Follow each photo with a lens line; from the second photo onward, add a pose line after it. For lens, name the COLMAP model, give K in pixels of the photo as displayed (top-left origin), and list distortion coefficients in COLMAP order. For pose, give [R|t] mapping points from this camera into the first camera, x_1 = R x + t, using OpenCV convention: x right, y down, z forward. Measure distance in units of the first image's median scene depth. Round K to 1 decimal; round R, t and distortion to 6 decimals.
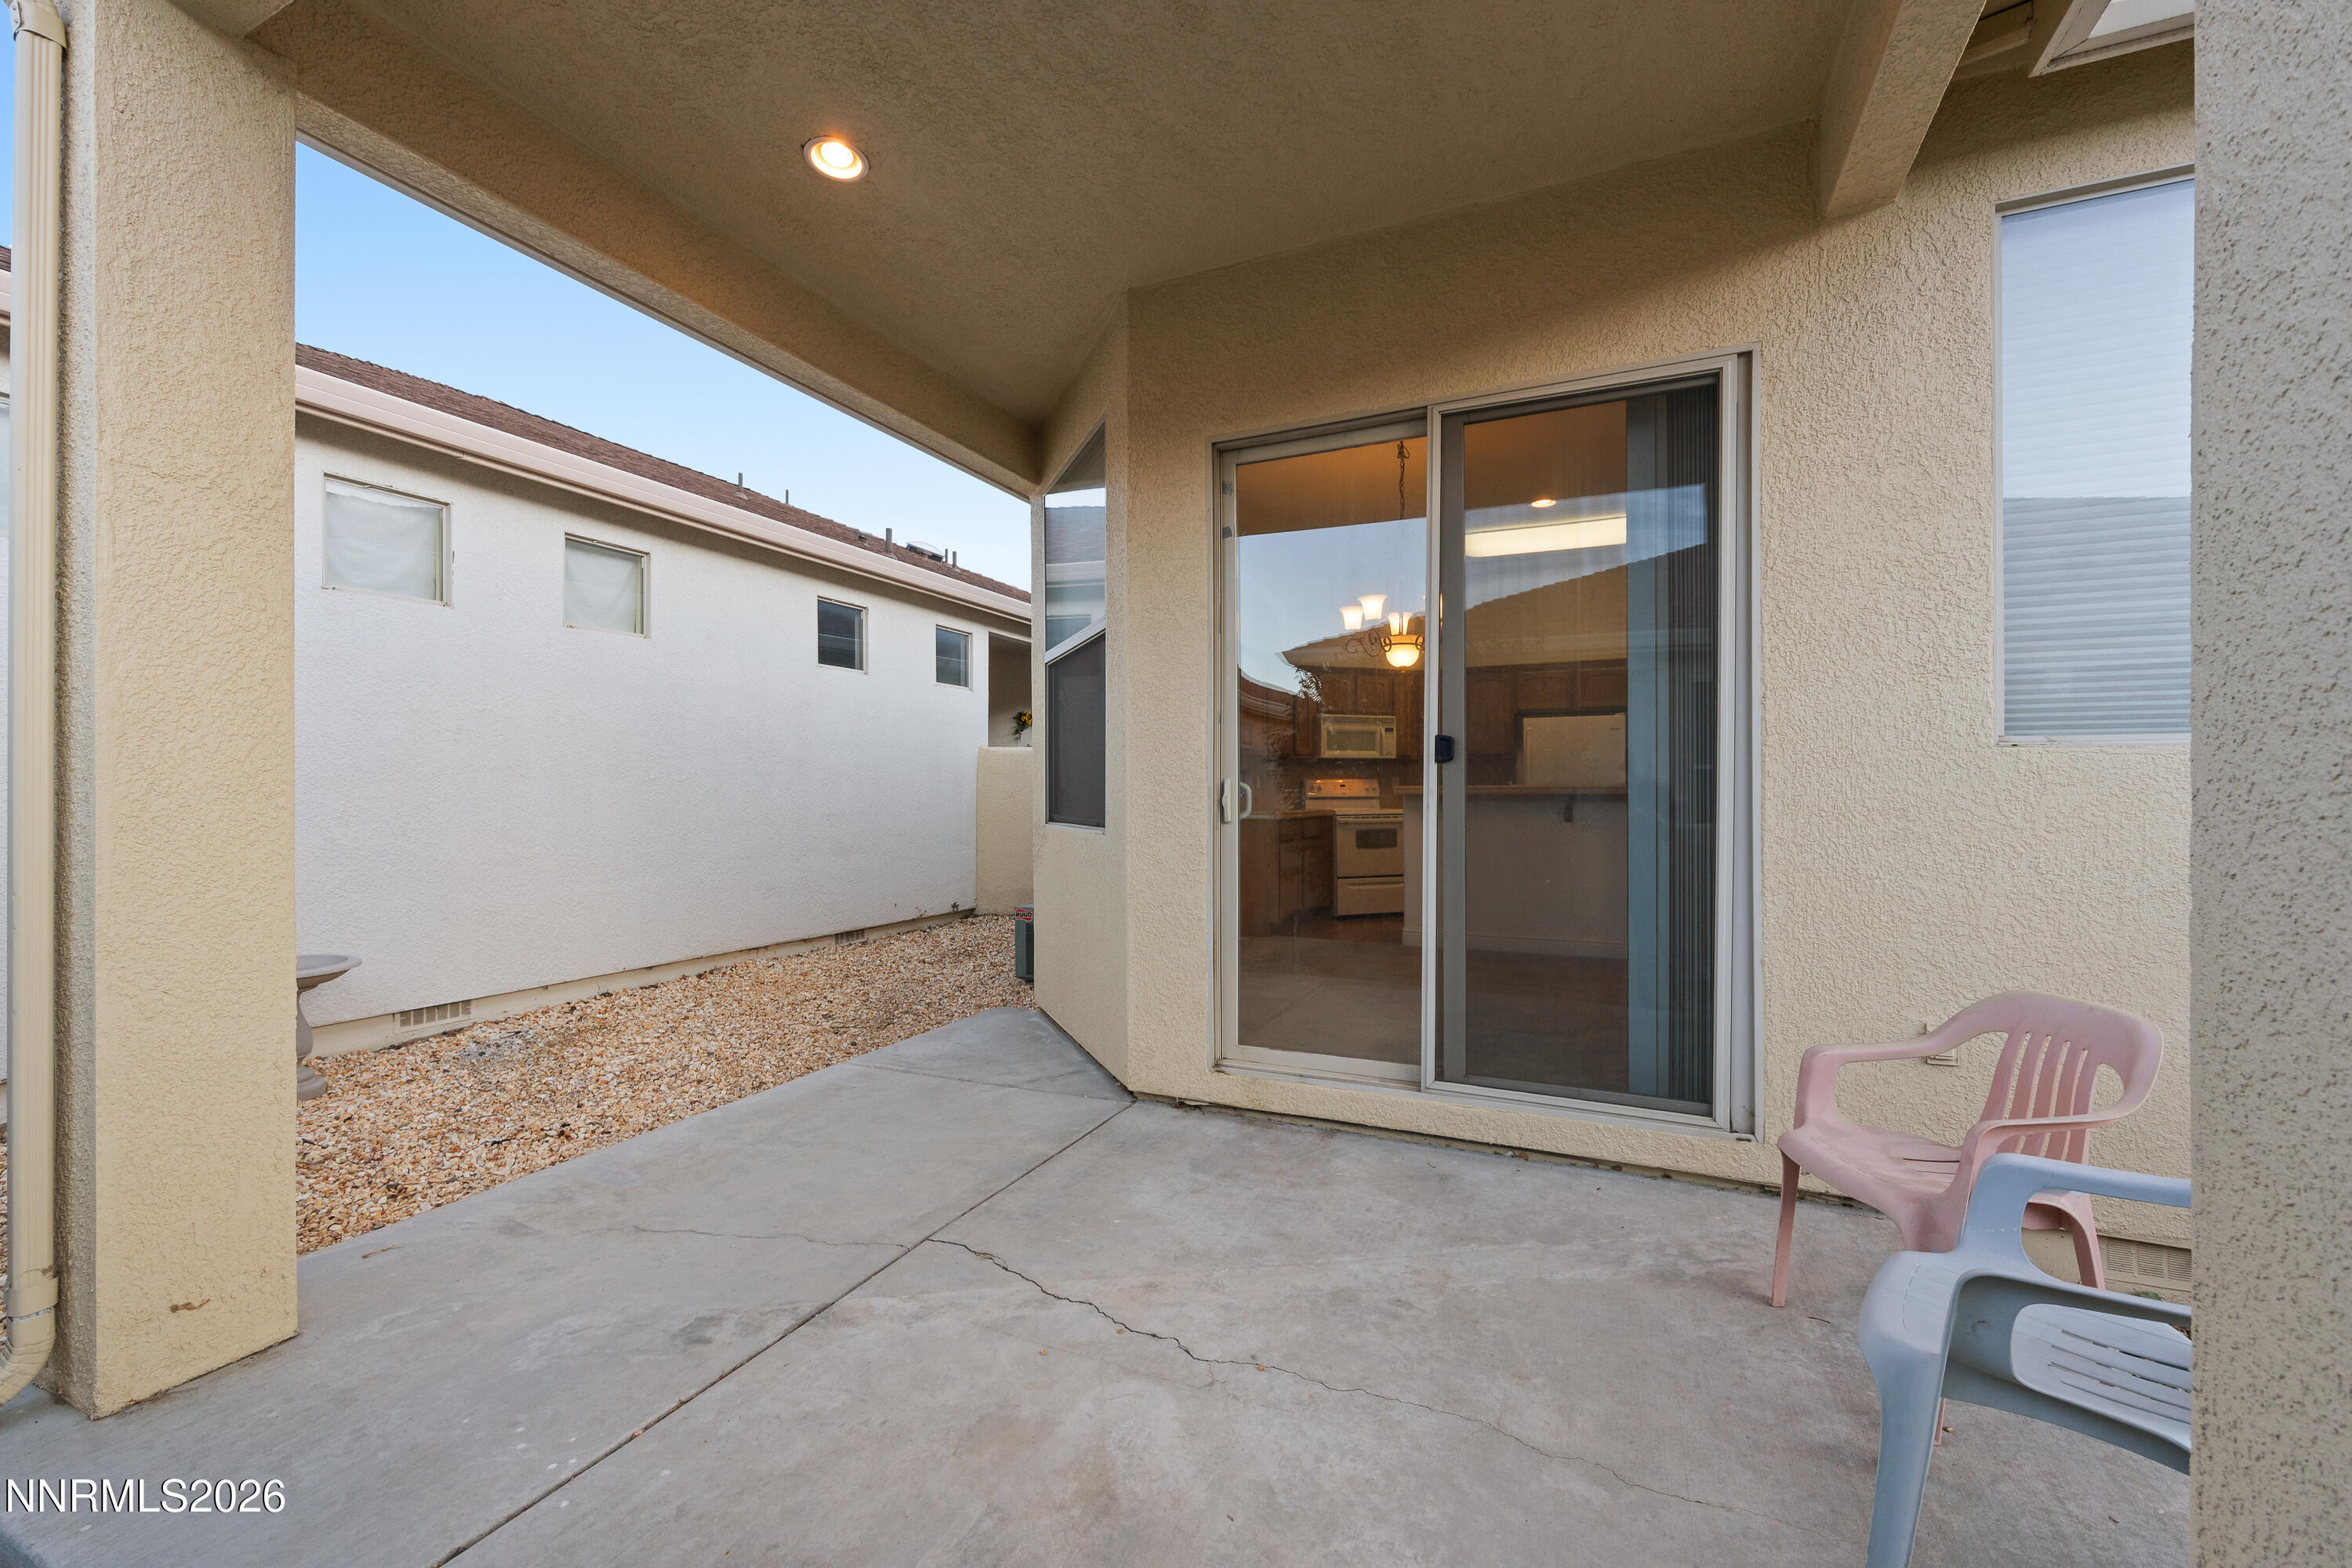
lens RADIAL K [[961.3, 0, 1160.7], [0, 961.3, 791.4], [0, 0, 1]] dist [0.003390, 0.000814]
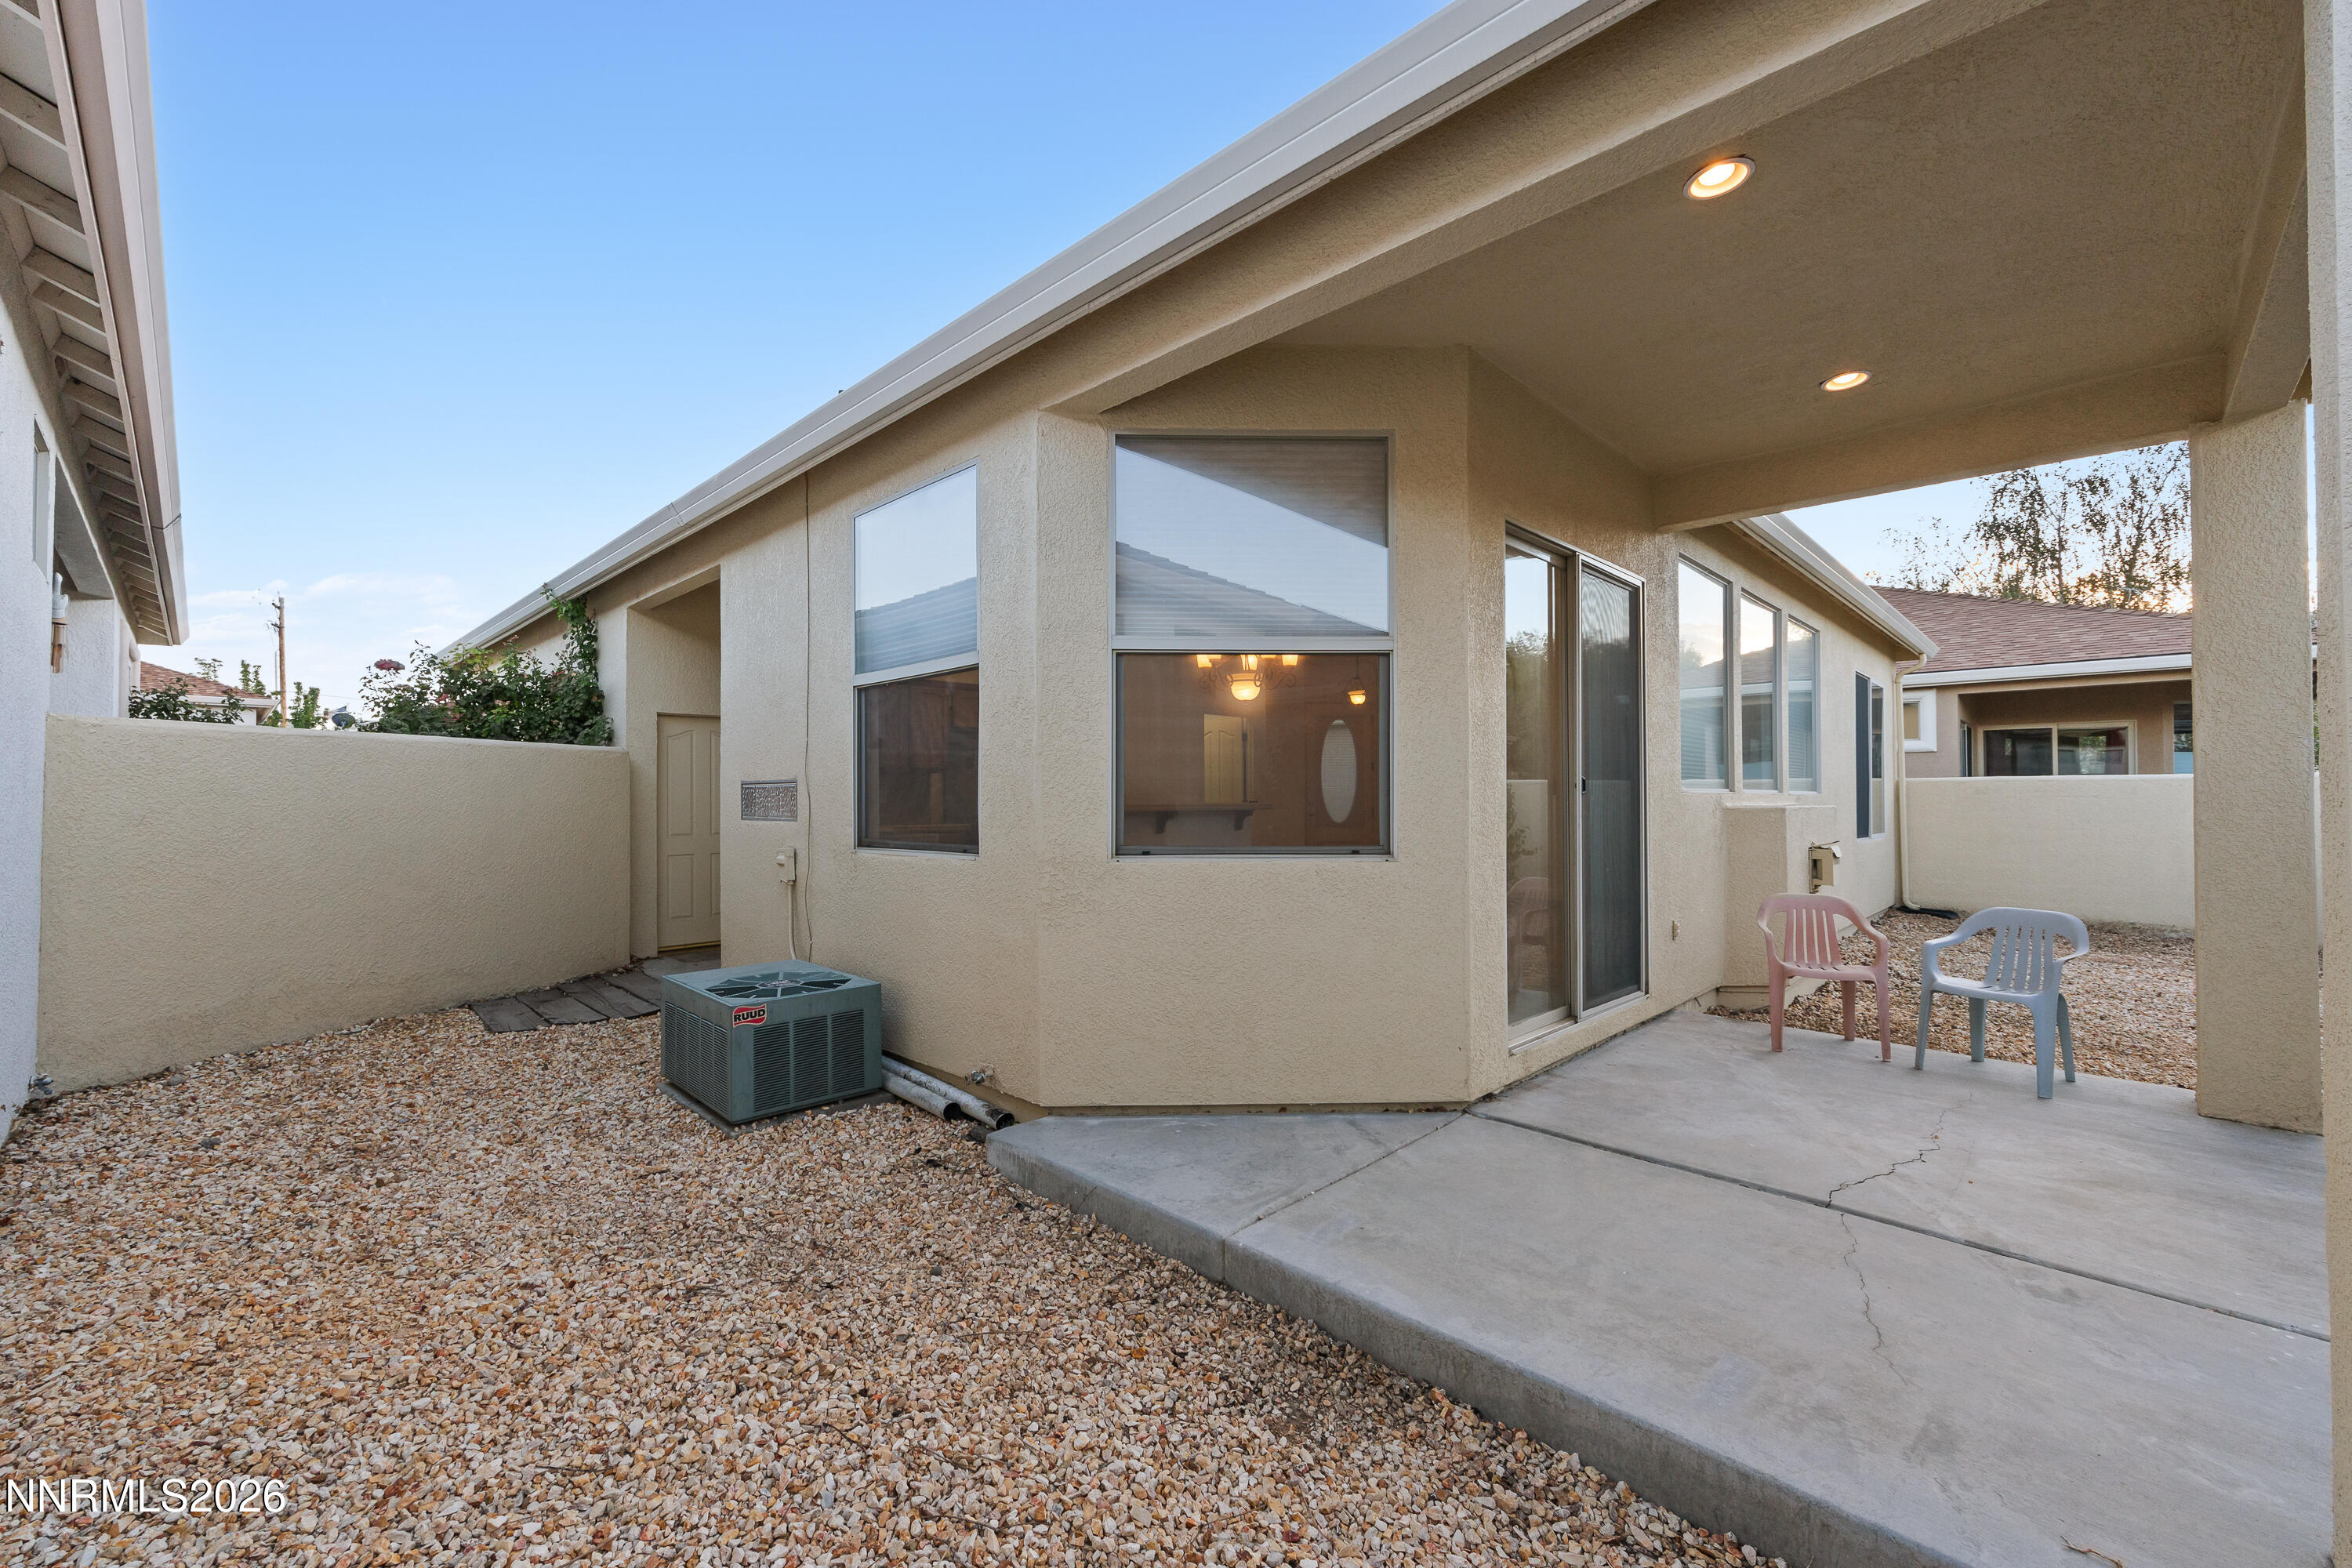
lens RADIAL K [[961.3, 0, 1170.3], [0, 961.3, 777.8], [0, 0, 1]] dist [0.003390, 0.000814]
pose [[0.322822, 0.024761, 0.946136, -1.473255], [-0.003984, 0.999684, -0.024803, -0.025434], [-0.946451, 0.004238, 0.322819, 1.236187]]
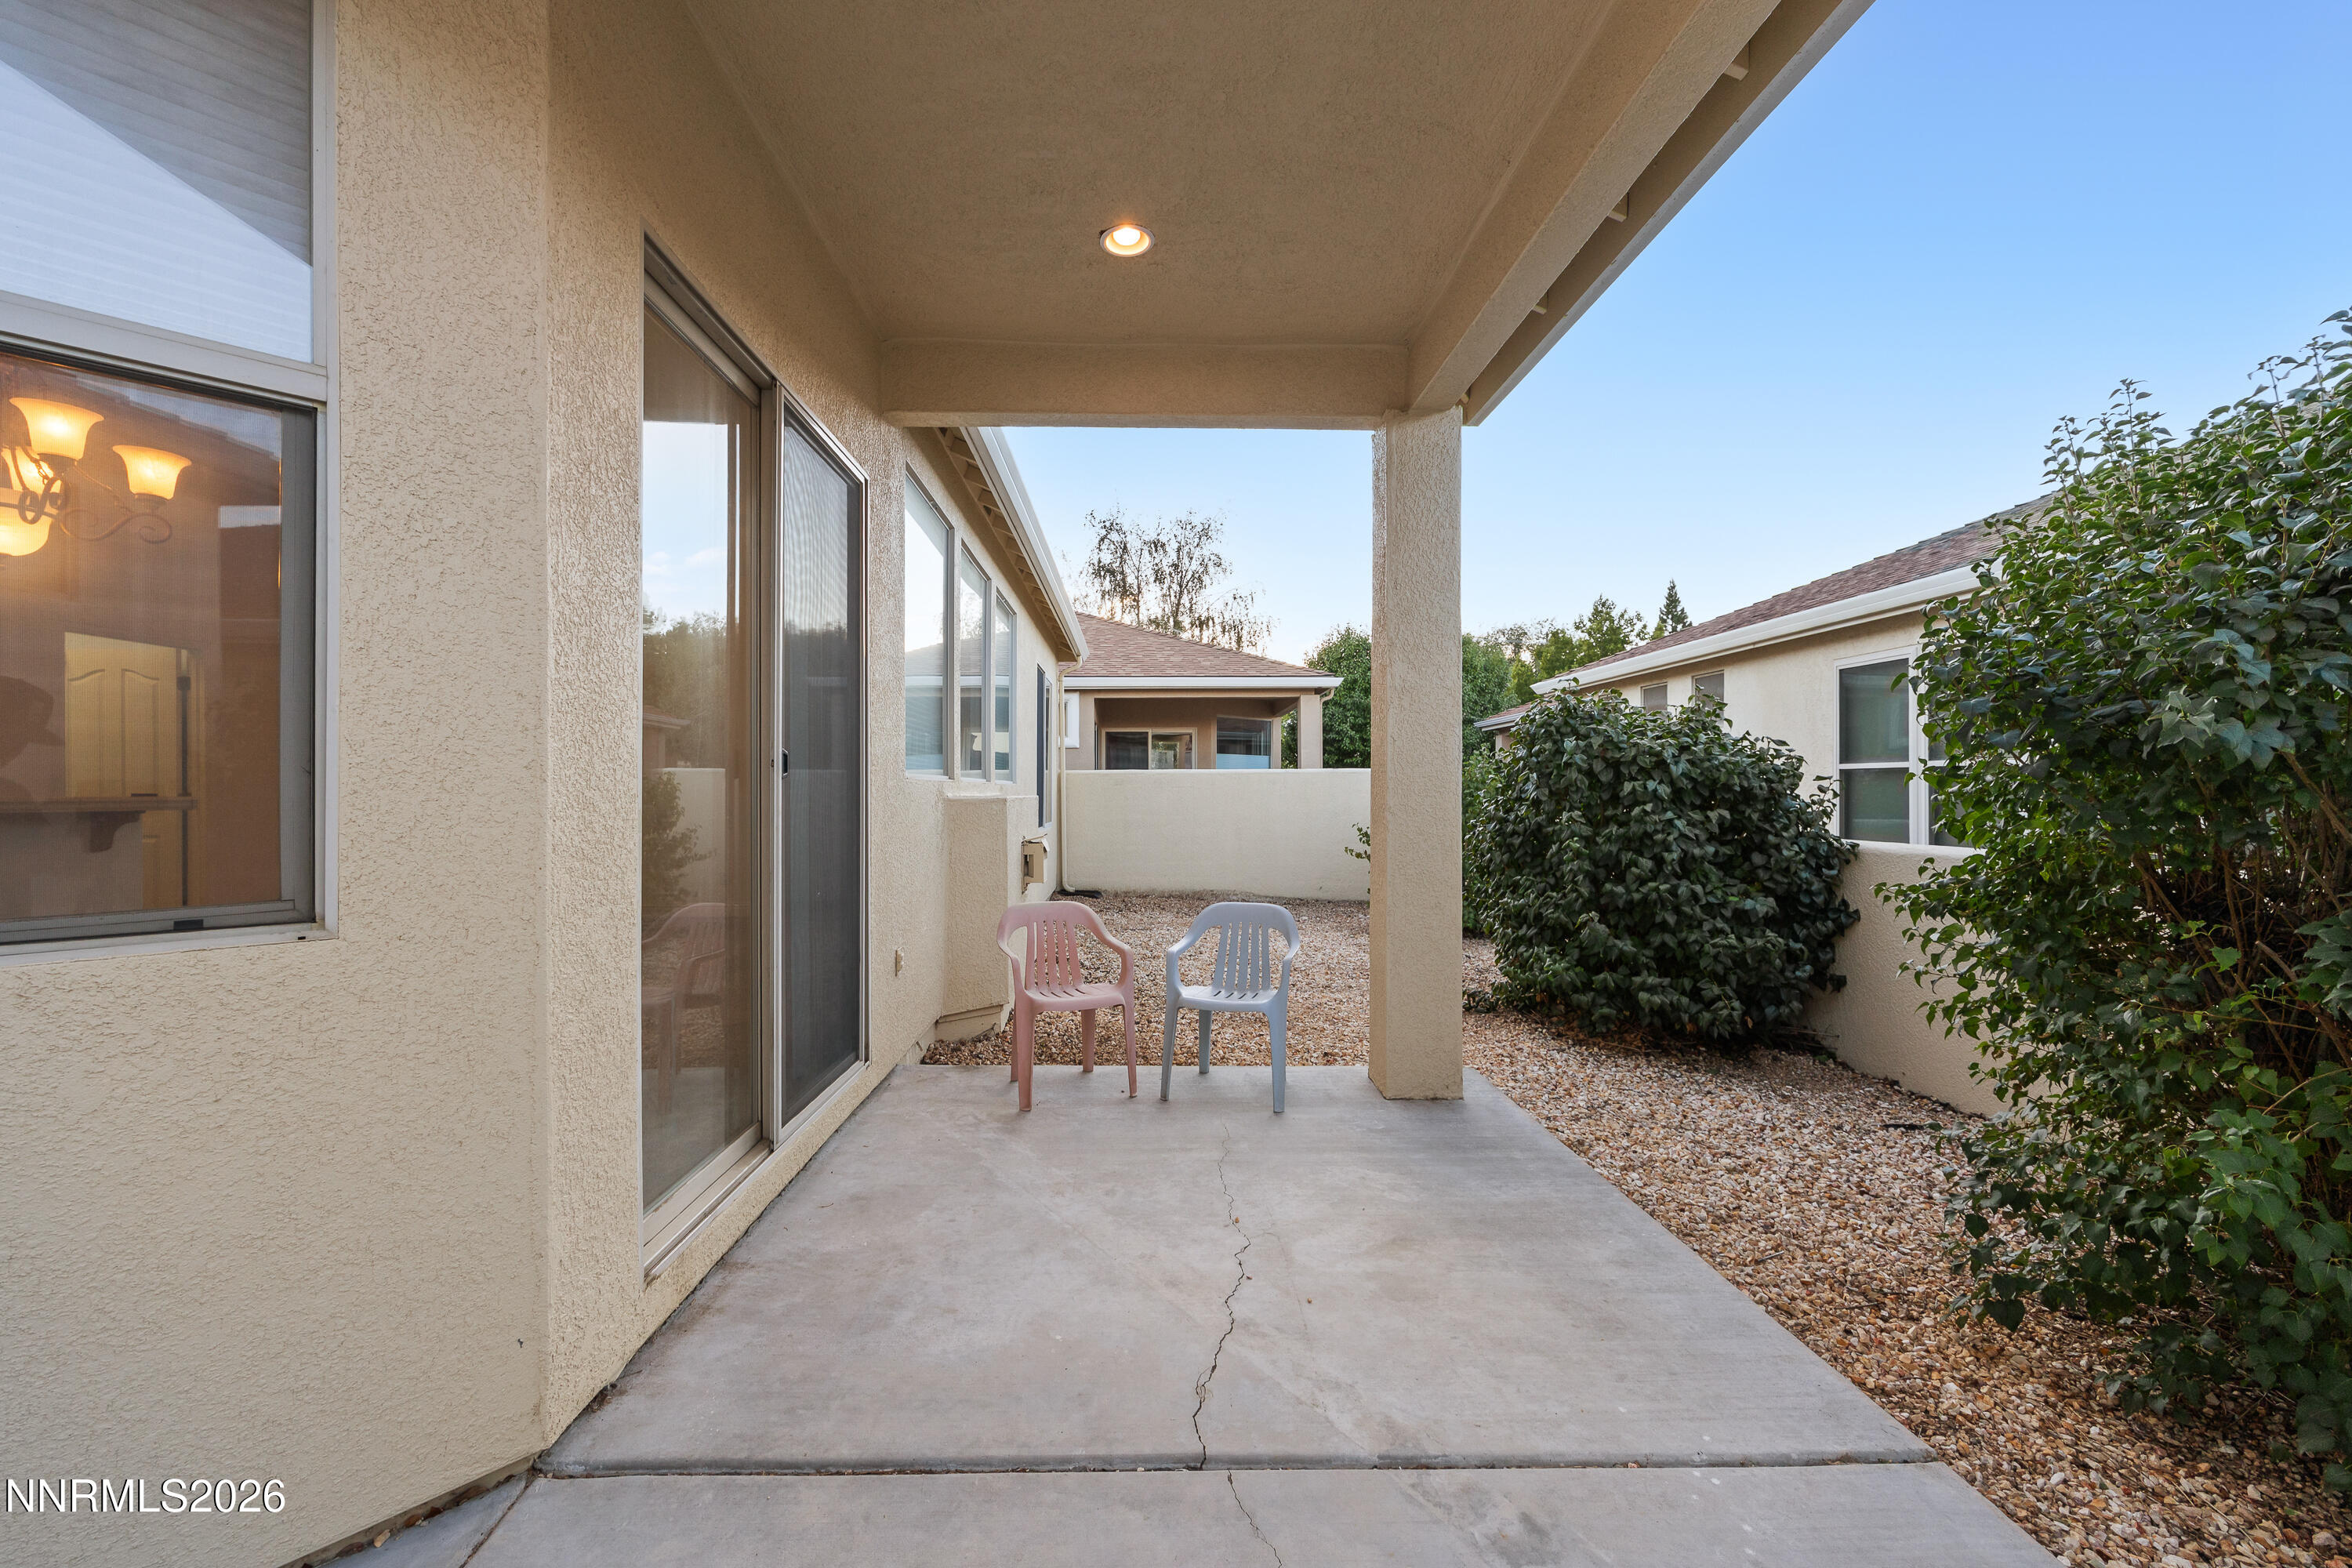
lens RADIAL K [[961.3, 0, 1169.3], [0, 961.3, 792.4], [0, 0, 1]] dist [0.003390, 0.000814]
pose [[-0.461329, 0.003638, 0.887222, -0.772550], [0.001764, 0.999993, -0.003184, -0.021535], [-0.887227, 0.000096, -0.461333, 1.206904]]
